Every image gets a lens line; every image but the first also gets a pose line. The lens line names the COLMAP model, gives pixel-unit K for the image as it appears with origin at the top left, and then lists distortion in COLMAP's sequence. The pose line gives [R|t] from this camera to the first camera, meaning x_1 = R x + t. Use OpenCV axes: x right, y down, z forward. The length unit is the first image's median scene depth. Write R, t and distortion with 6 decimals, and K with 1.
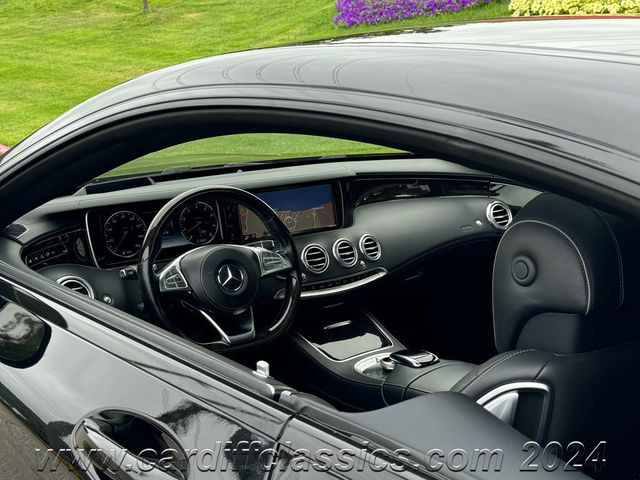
lens RADIAL K [[902.7, 0, 317.3], [0, 902.7, 239.2], [0, 0, 1]] dist [0.057608, 0.000000]
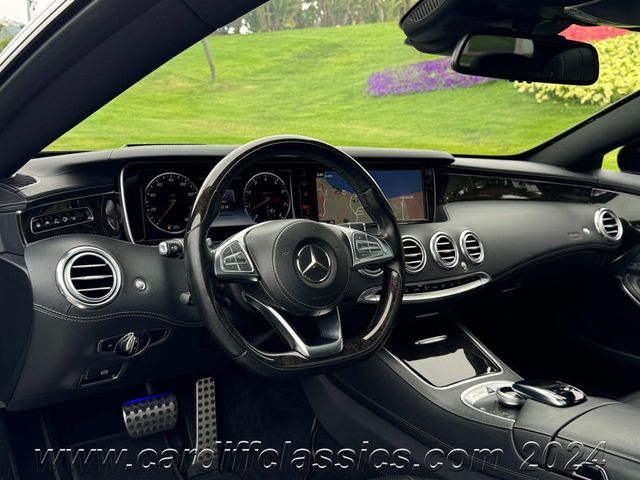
lens RADIAL K [[719.5, 0, 320.5], [0, 719.5, 220.5], [0, 0, 1]] dist [0.042303, 0.000000]
pose [[0.998231, 0.053278, -0.026393, -0.065982], [-0.055069, 0.995843, -0.072558, 0.042655], [0.022418, 0.073883, 0.997015, 0.369353]]
